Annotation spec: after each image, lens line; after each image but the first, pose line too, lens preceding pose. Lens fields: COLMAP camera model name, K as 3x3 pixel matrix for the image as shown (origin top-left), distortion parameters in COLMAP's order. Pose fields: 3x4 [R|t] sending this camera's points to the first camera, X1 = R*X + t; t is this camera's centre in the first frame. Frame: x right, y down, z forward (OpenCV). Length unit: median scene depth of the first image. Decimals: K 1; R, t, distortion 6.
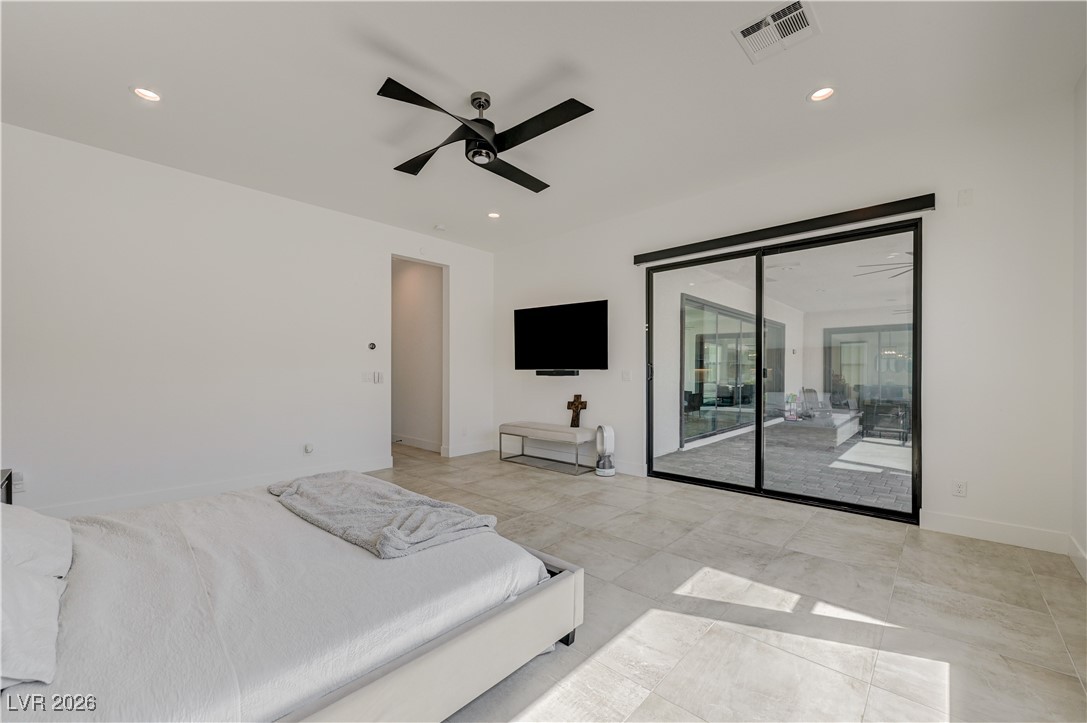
lens RADIAL K [[438.6, 0, 547.3], [0, 438.6, 371.0], [0, 0, 1]] dist [-0.003094, -0.000158]
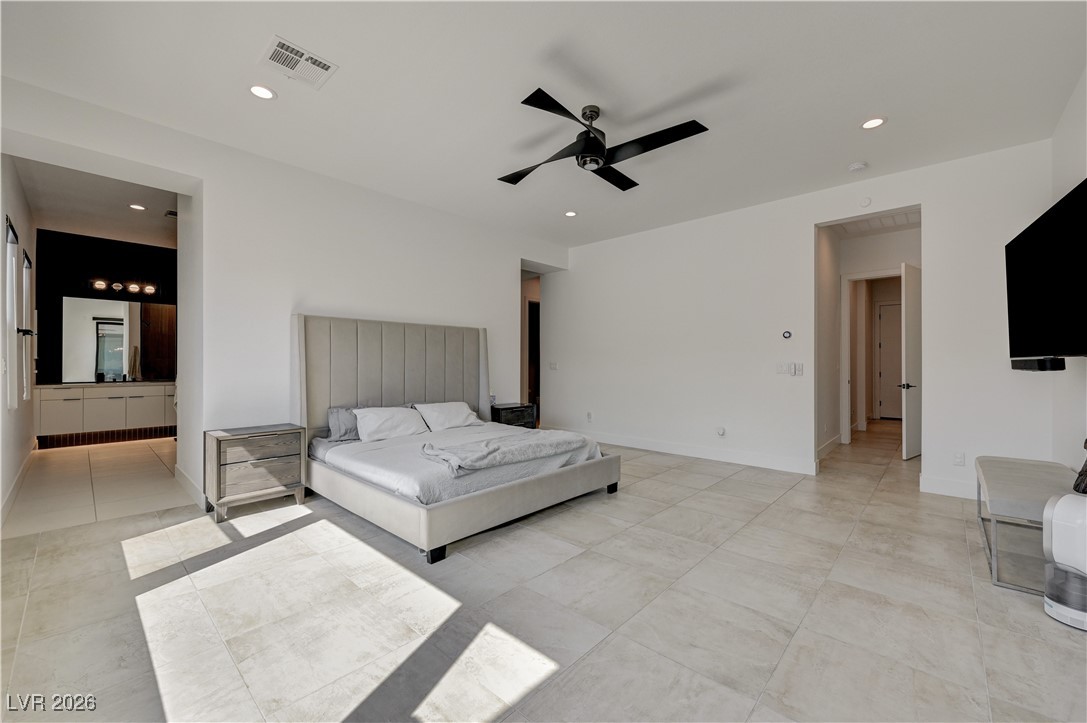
lens RADIAL K [[438.6, 0, 546.5], [0, 438.6, 361.8], [0, 0, 1]] dist [-0.003094, -0.000158]
pose [[-0.016839, -0.004740, -0.999847, 0.733199], [0.004283, 0.999979, -0.004813, 0.002689], [0.999849, -0.004363, -0.016819, 0.721212]]
